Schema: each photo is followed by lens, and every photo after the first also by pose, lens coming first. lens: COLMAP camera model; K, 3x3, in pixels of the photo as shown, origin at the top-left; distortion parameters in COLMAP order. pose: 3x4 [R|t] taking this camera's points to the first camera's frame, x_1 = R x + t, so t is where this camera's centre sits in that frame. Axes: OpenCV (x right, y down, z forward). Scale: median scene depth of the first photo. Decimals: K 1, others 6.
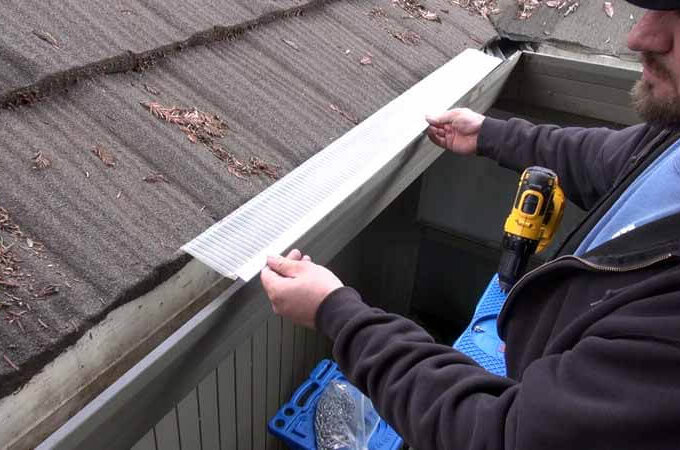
lens RADIAL K [[610.3, 0, 340.0], [0, 610.3, 225.0], [0, 0, 1]] dist [0.011199, -0.024737]
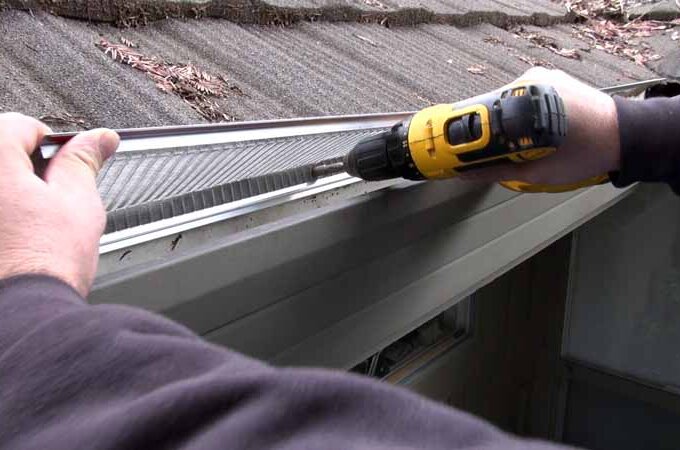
lens RADIAL K [[610.3, 0, 340.0], [0, 610.3, 225.0], [0, 0, 1]] dist [0.011199, -0.024737]
pose [[0.977956, -0.024813, -0.207332, 0.042262], [-0.031227, 0.964369, -0.262710, 0.129084], [0.206463, 0.263393, 0.942336, 0.478196]]
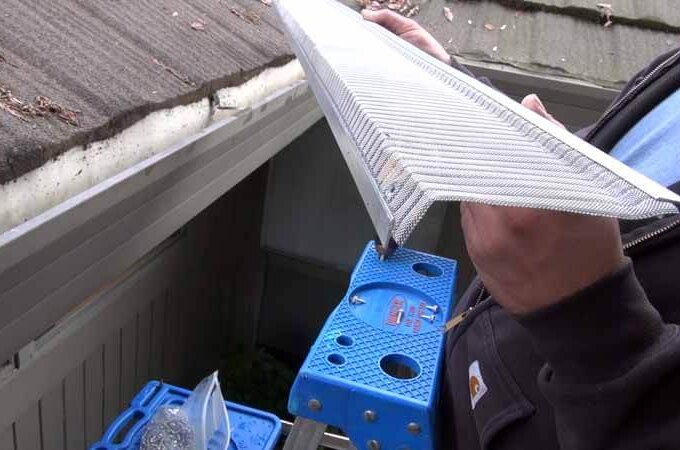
lens RADIAL K [[610.3, 0, 340.0], [0, 610.3, 225.0], [0, 0, 1]] dist [0.011199, -0.024737]
pose [[0.965861, -0.023527, 0.257990, 0.010444], [0.045441, 0.995814, -0.079313, 0.111364], [-0.255044, 0.088328, 0.962887, 0.217943]]
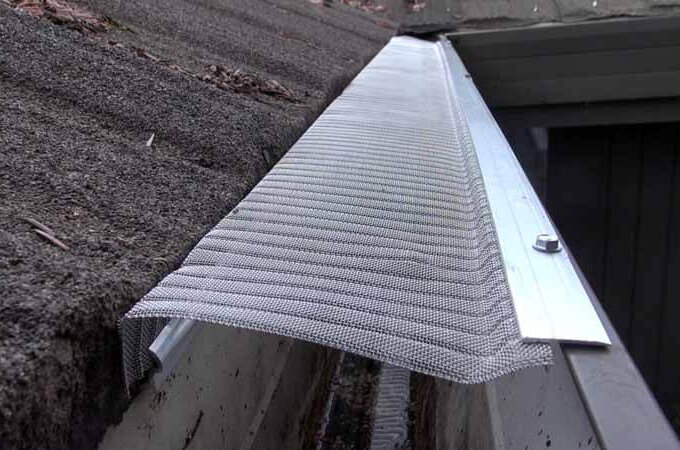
lens RADIAL K [[676.4, 0, 340.0], [0, 676.4, 225.0], [0, 0, 1]] dist [0.003859, -0.007472]
pose [[0.919377, -0.225471, 0.322347, -0.215380], [0.296602, 0.935598, -0.191528, 0.073467], [-0.258403, 0.271696, 0.927043, 0.619053]]
